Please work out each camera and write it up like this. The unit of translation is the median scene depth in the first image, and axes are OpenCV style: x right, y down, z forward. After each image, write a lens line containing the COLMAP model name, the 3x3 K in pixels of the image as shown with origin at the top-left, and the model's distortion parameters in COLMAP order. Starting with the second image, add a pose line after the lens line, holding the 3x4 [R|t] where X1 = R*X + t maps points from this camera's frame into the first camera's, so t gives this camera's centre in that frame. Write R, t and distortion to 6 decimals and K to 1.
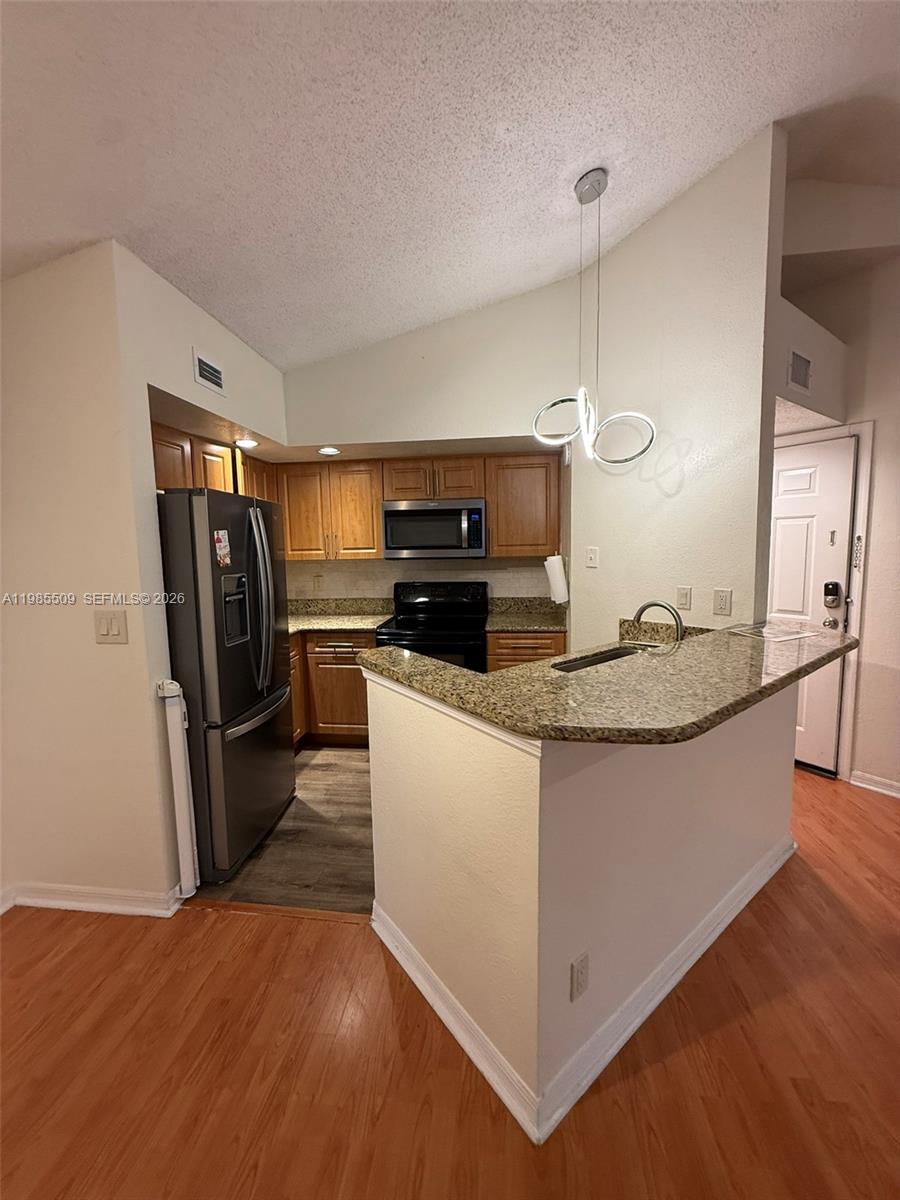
lens RADIAL K [[478.2, 0, 446.9], [0, 478.2, 596.3], [0, 0, 1]] dist [0.001668, 0.000014]
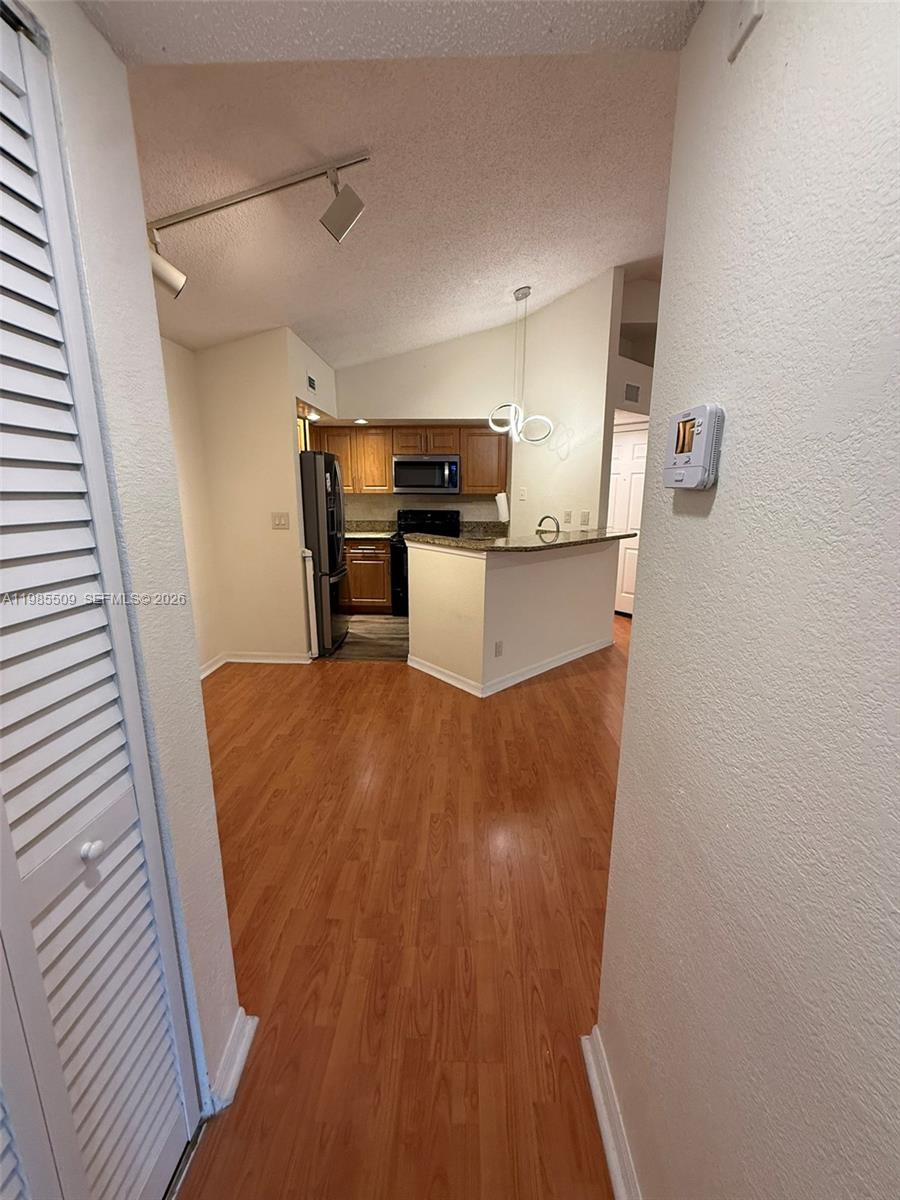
lens RADIAL K [[478.2, 0, 444.8], [0, 478.2, 595.4], [0, 0, 1]] dist [0.001668, 0.000014]
pose [[0.996918, 0.006021, 0.078217, -0.105854], [-0.014725, 0.993691, 0.111186, 0.092623], [-0.077054, -0.111995, 0.990717, -0.714669]]
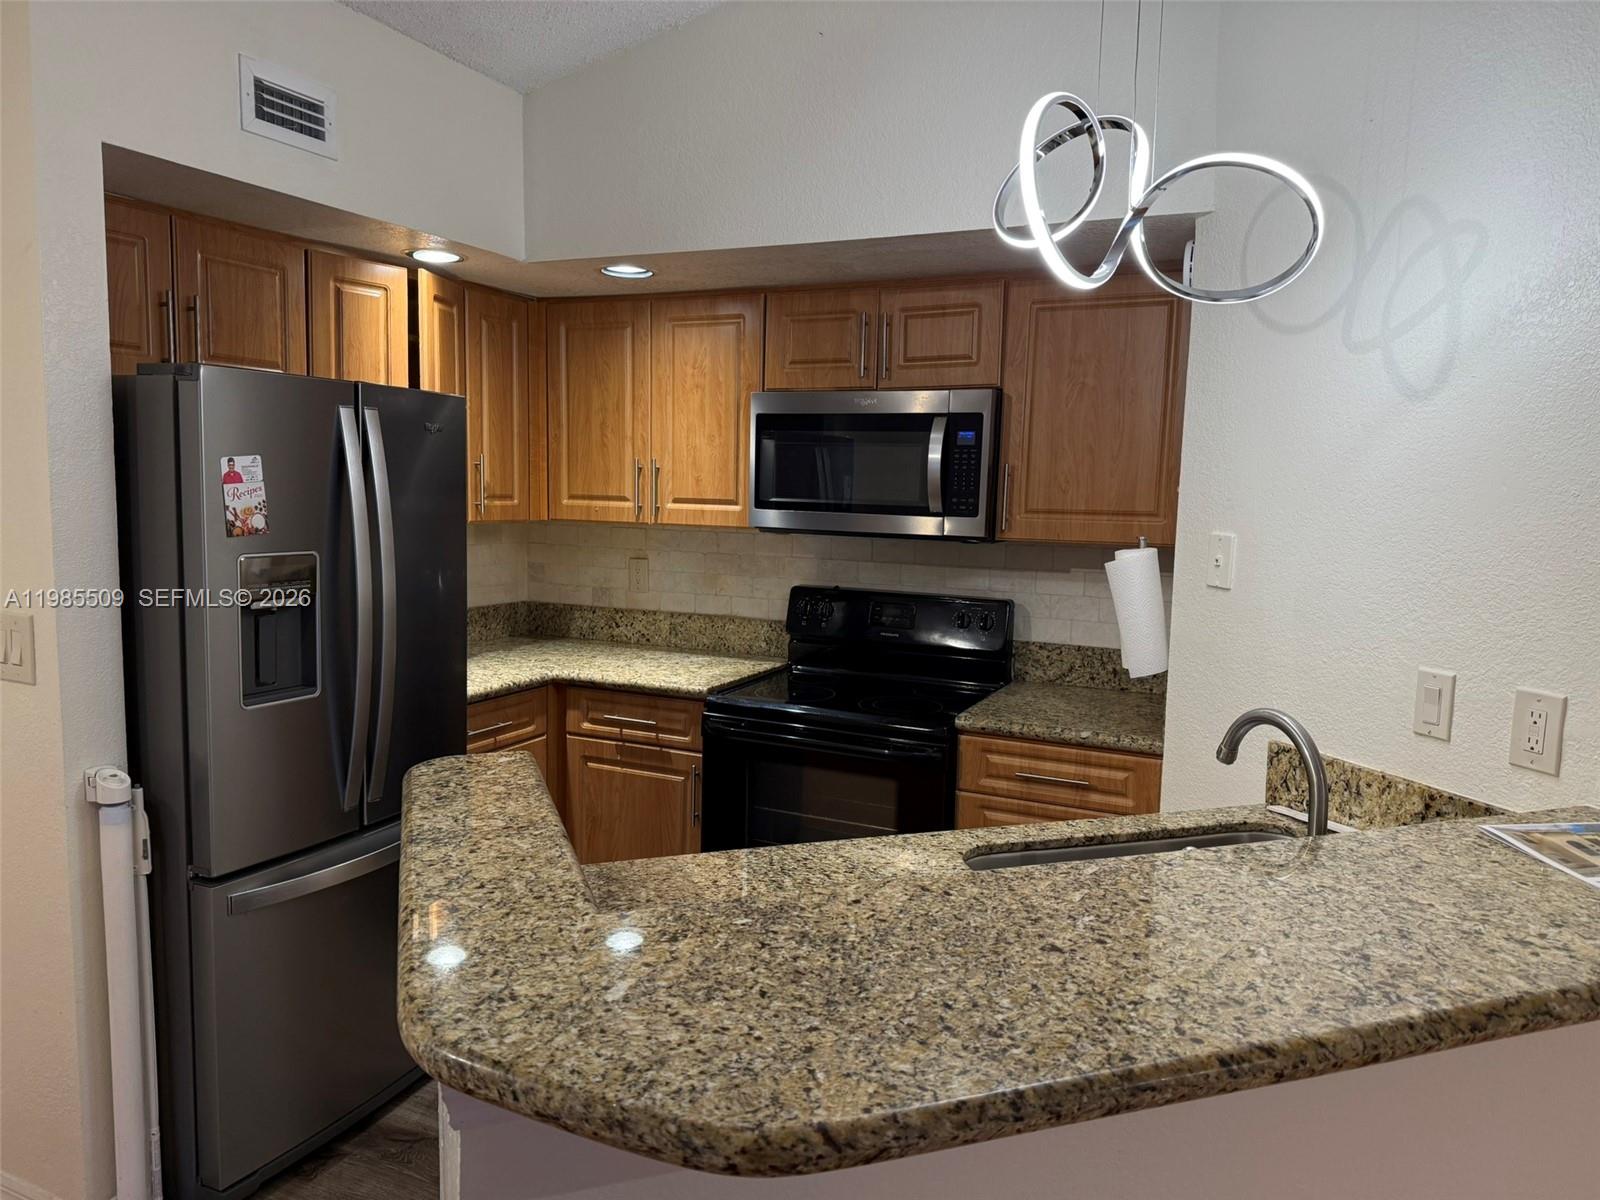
lens RADIAL K [[1118.6, 0, 794.6], [0, 1118.6, 611.7], [0, 0, 1]] dist [0.037815, -0.040172]
pose [[0.947372, 0.078638, -0.310326, 0.266380], [-0.075335, 0.996901, 0.022637, -0.037999], [0.311144, 0.001933, 0.950361, 0.099238]]
